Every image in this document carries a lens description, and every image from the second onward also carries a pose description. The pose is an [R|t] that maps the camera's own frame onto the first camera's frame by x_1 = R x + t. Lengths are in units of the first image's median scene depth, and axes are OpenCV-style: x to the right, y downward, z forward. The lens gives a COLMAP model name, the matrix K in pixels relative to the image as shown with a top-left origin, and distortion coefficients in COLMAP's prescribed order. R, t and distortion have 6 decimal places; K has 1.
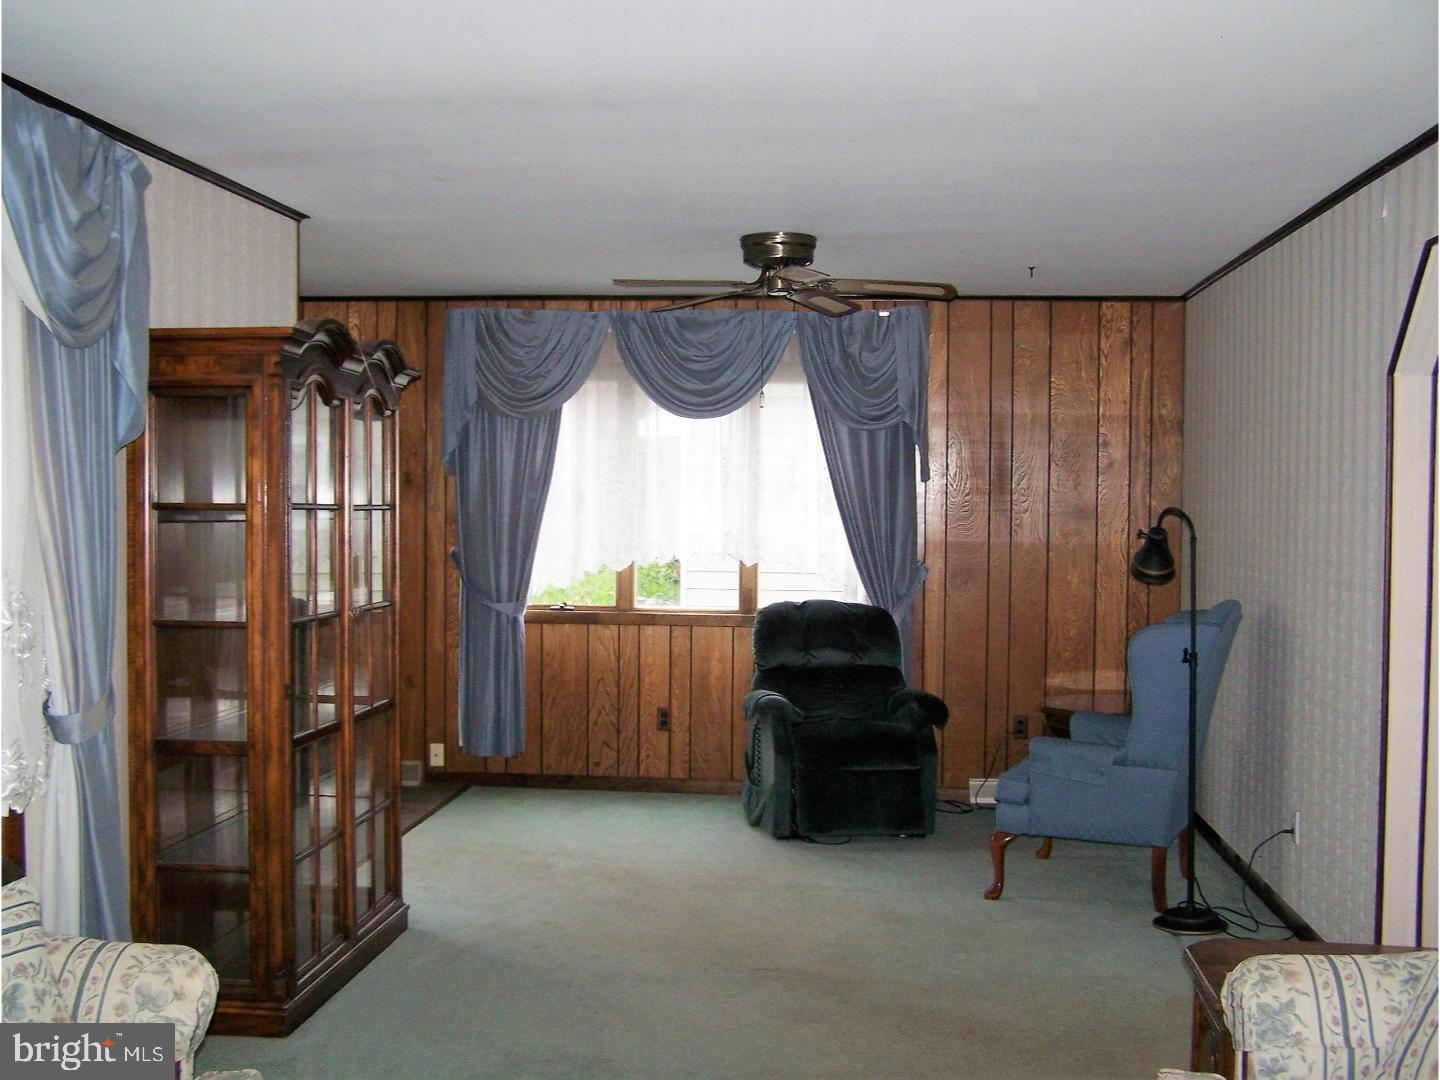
lens RADIAL K [[1649.3, 0, 716.9], [0, 1649.3, 563.9], [0, 0, 1]] dist [-0.165860, 0.319854]
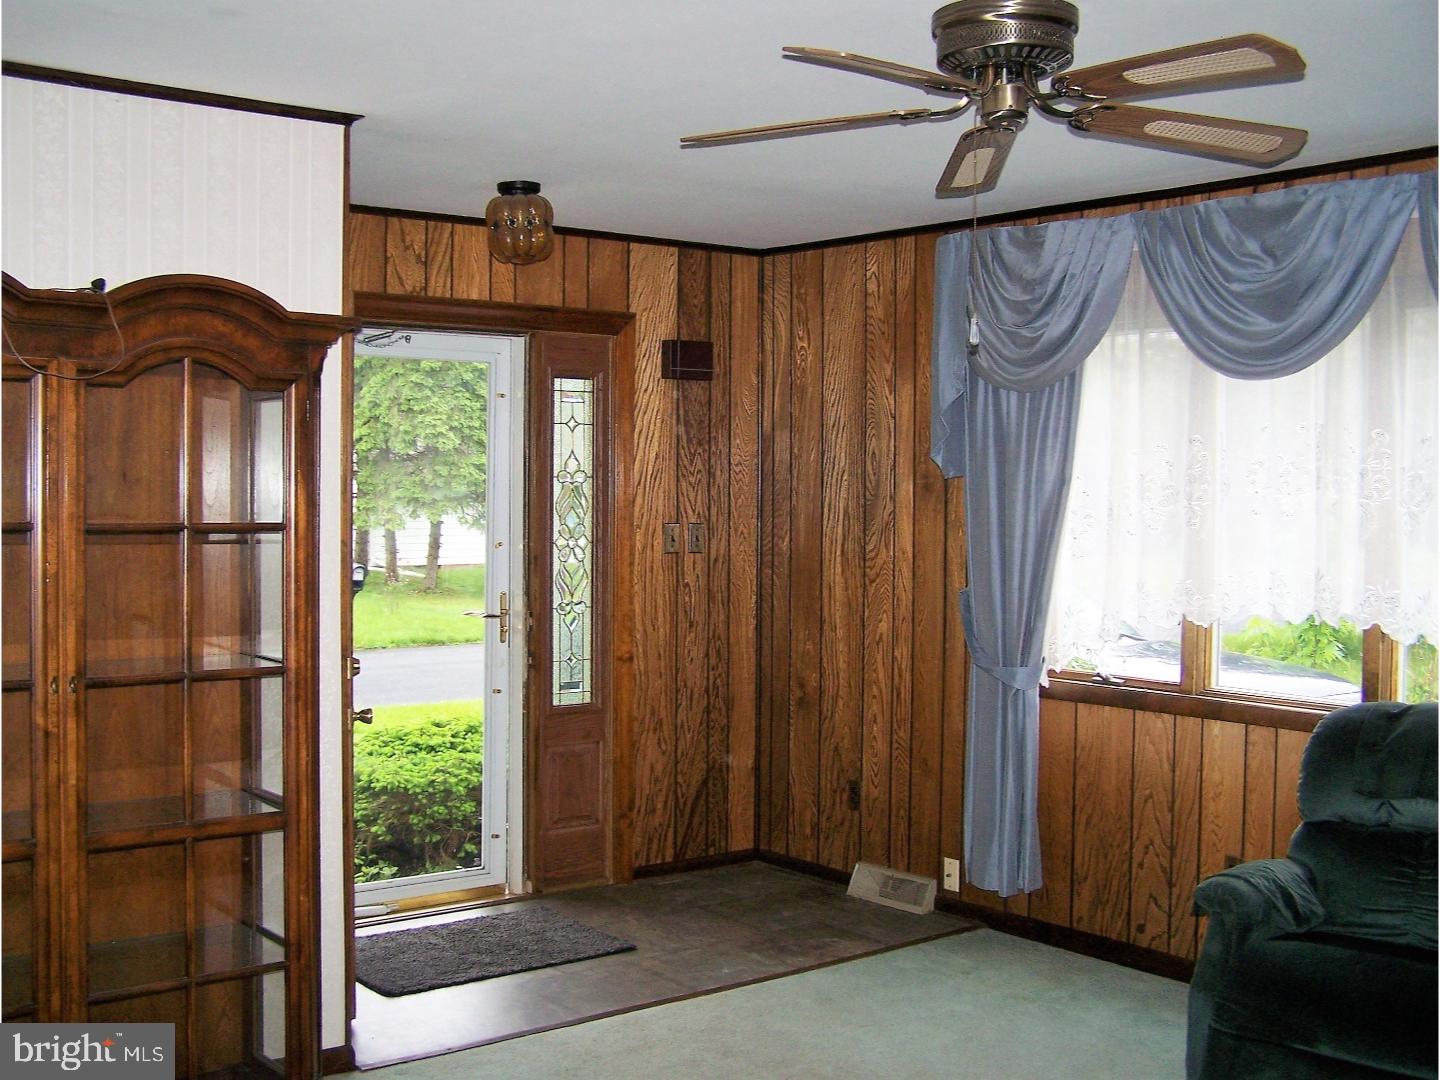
lens RADIAL K [[1649.3, 0, 716.9], [0, 1649.3, 563.9], [0, 0, 1]] dist [-0.165860, 0.319854]
pose [[0.699652, 0.027915, -0.713938, 0.258954], [-0.027648, 0.999546, 0.011988, -0.022831], [0.713949, 0.011352, 0.700106, 0.439559]]
